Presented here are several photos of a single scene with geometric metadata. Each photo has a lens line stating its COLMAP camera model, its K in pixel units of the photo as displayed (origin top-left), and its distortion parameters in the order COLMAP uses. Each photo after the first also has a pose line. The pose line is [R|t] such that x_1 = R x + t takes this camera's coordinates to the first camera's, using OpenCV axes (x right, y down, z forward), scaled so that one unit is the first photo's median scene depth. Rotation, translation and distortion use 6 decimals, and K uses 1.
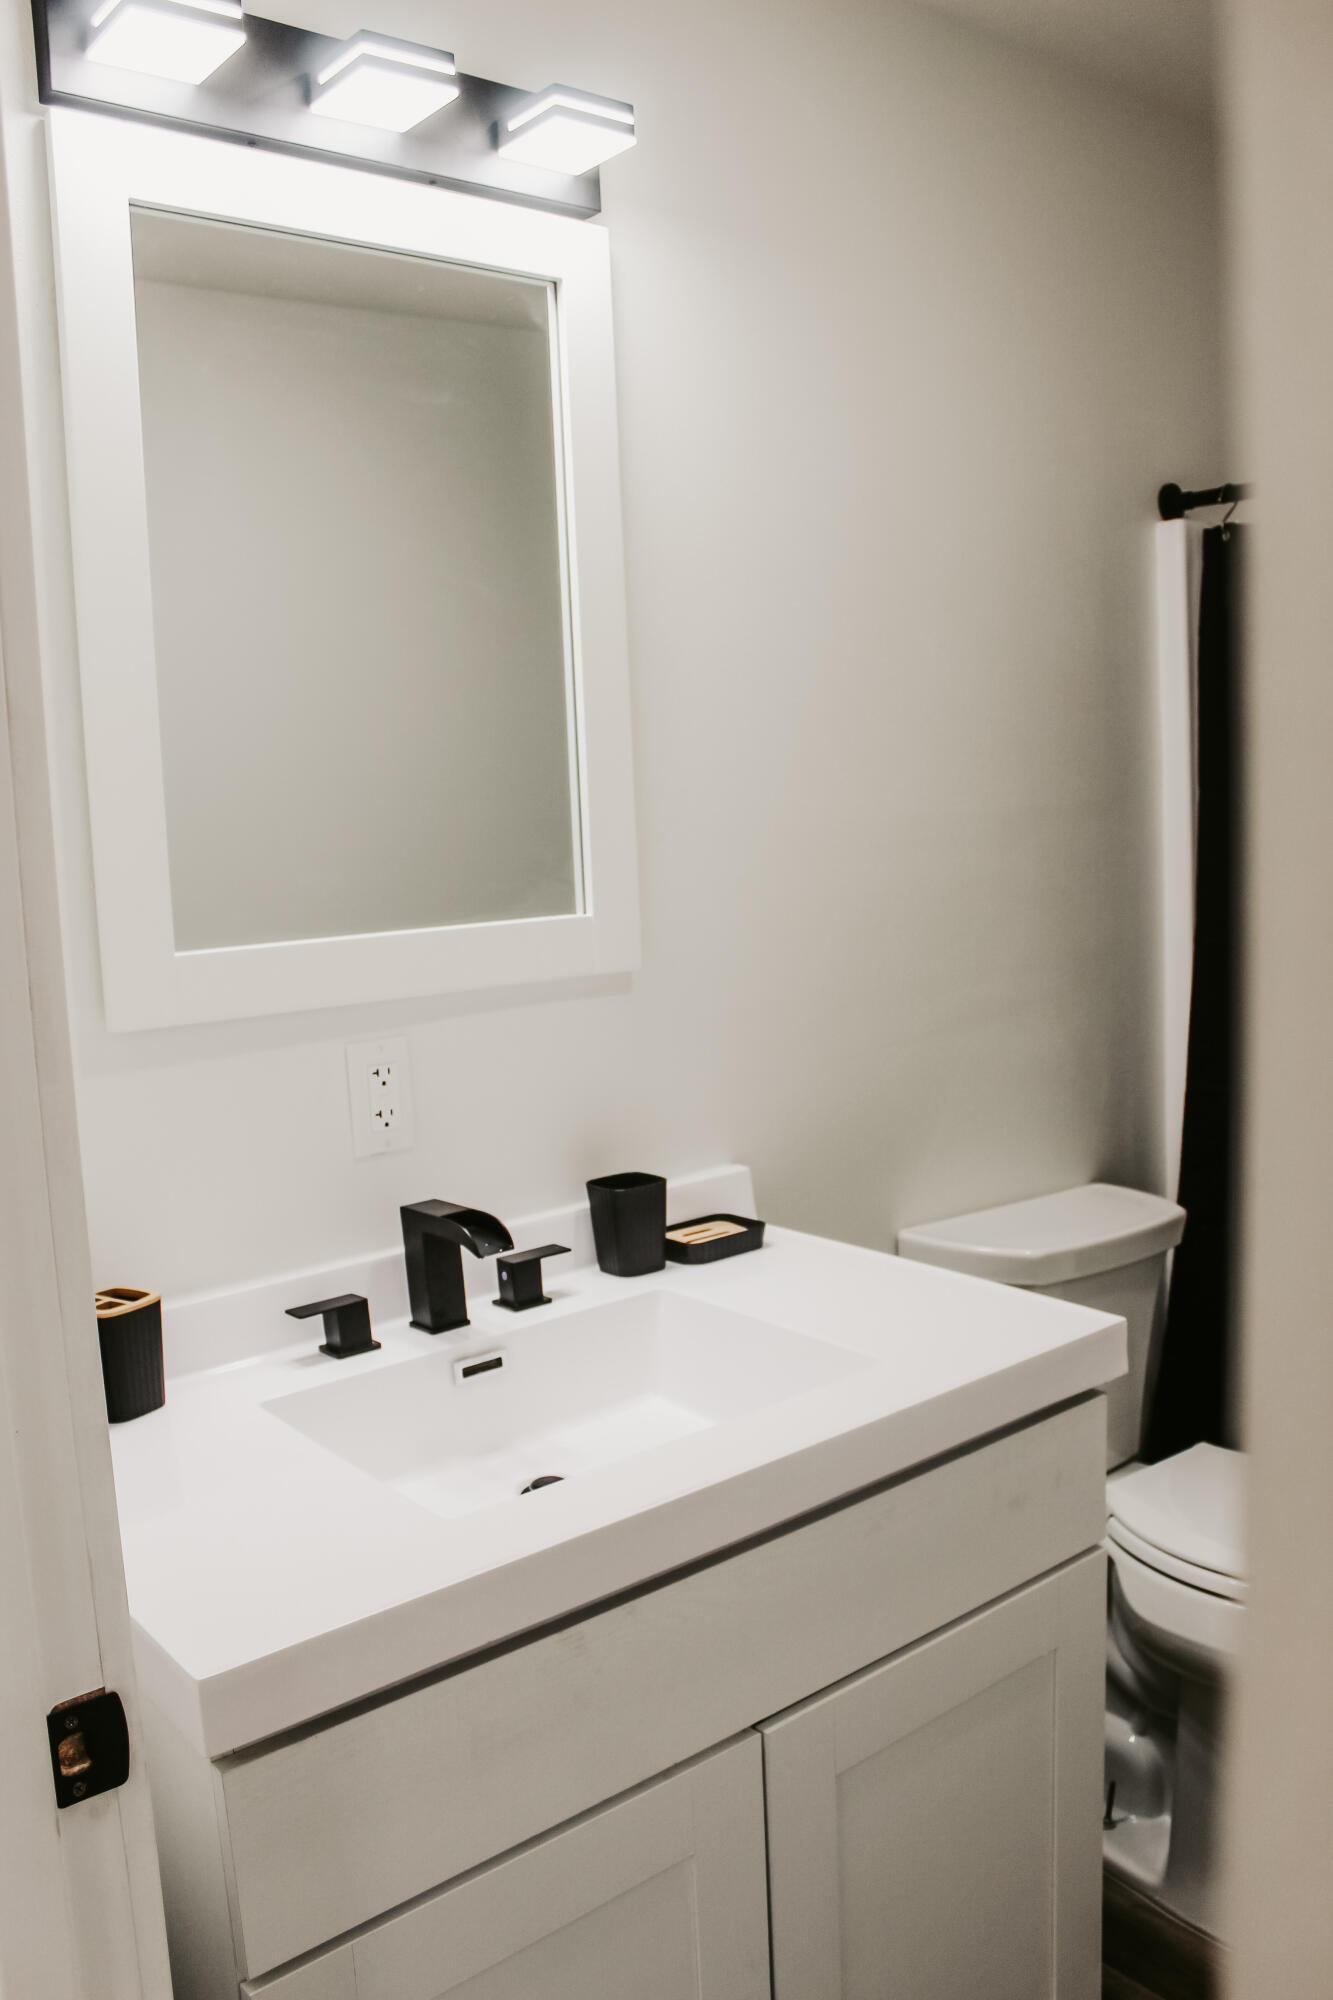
lens RADIAL K [[1669.3, 0, 666.5], [0, 1669.3, 1000.0], [0, 0, 1]] dist [-0.140242, 0.100004]
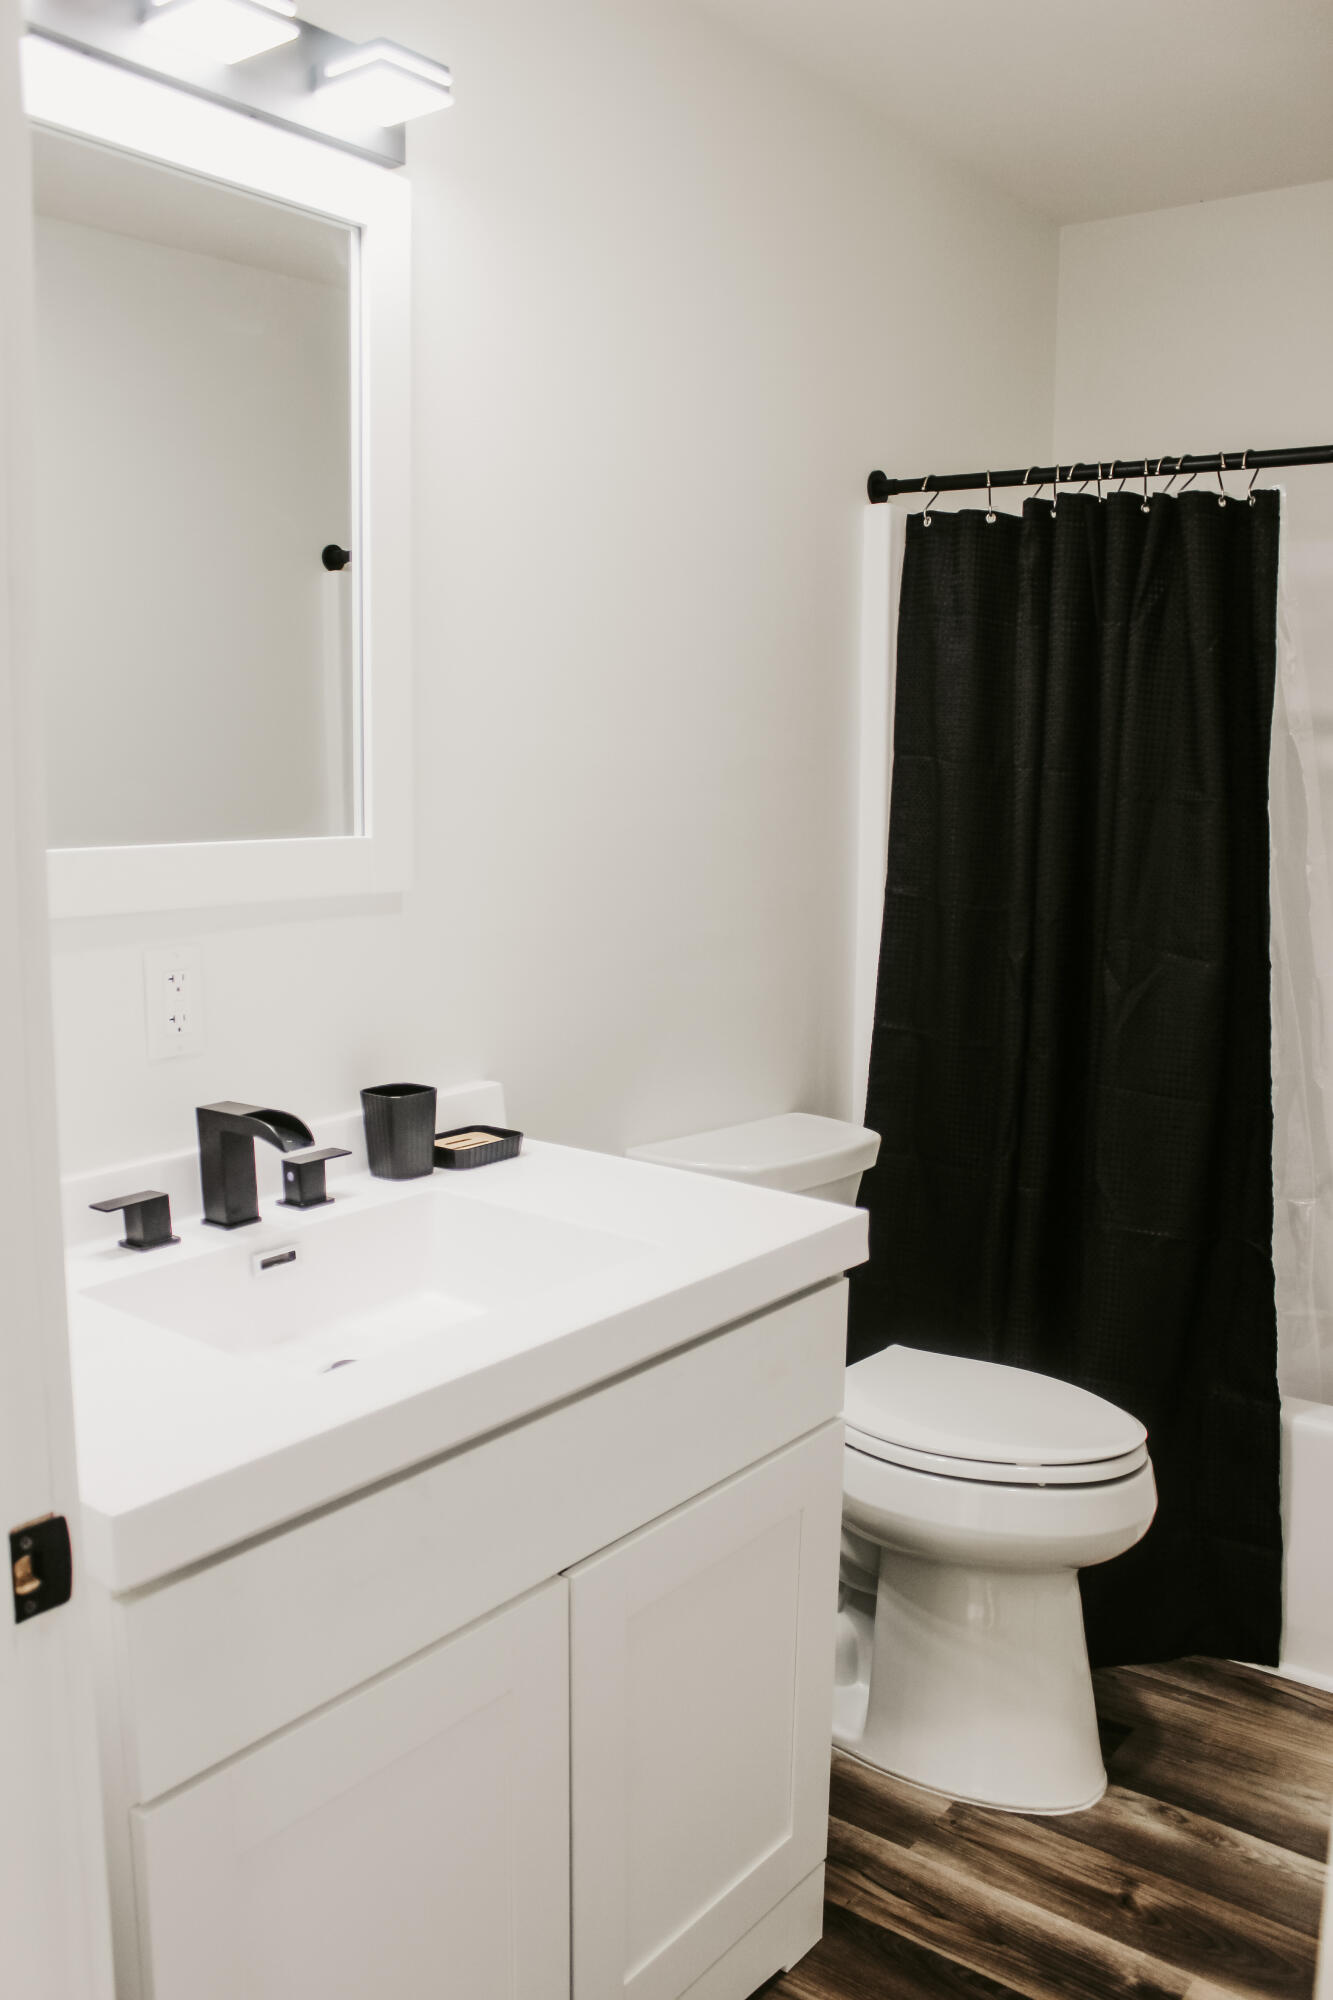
lens RADIAL K [[1669.3, 0, 666.5], [0, 1669.3, 1000.0], [0, 0, 1]] dist [-0.140242, 0.100004]
pose [[0.973728, 0.019664, 0.226863, -0.107445], [-0.024123, 0.999566, 0.016899, 0.032417], [-0.226432, -0.021928, 0.973780, -0.065539]]
